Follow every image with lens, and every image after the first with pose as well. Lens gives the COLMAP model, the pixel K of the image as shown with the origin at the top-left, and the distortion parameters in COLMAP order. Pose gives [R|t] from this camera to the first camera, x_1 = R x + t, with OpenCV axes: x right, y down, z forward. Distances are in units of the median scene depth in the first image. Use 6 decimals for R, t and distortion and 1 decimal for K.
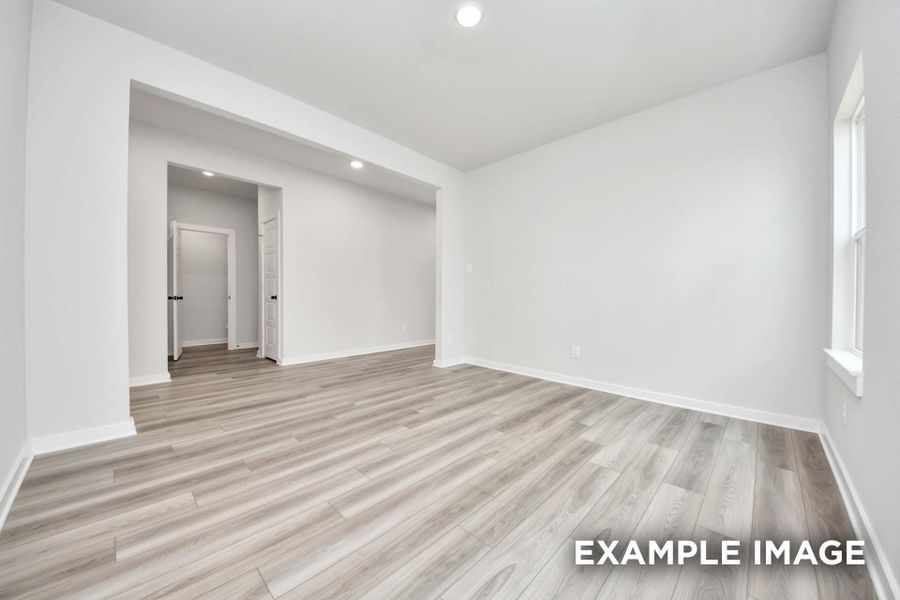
lens RADIAL K [[317.7, 0, 448.6], [0, 317.7, 302.1], [0, 0, 1]] dist [0.020470, -0.013233]
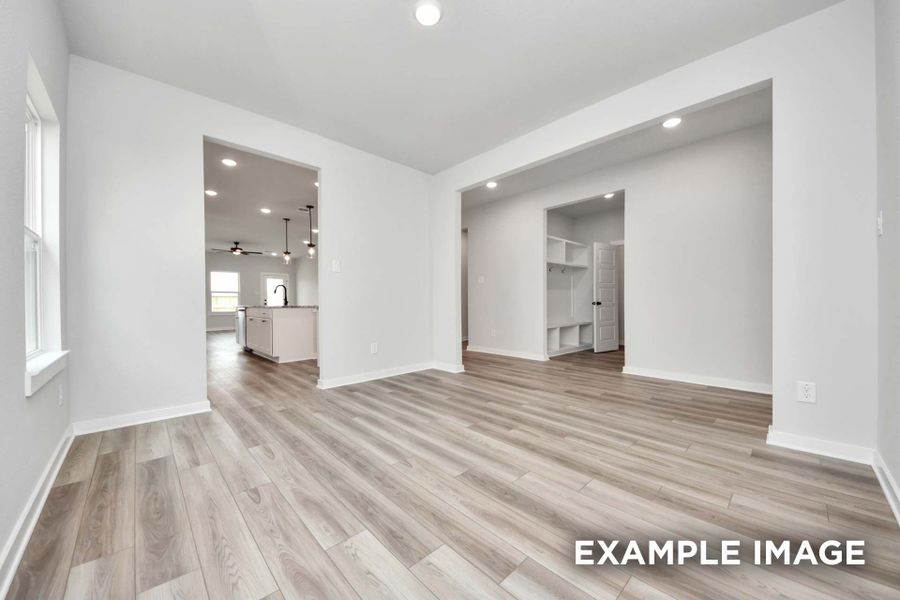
lens RADIAL K [[317.7, 0, 448.6], [0, 317.7, 302.1], [0, 0, 1]] dist [0.020470, -0.013233]
pose [[-0.011832, -0.000271, -0.999930, 0.954735], [-0.021715, 0.999764, -0.000014, -0.012175], [0.999694, 0.021714, -0.011835, 0.978559]]
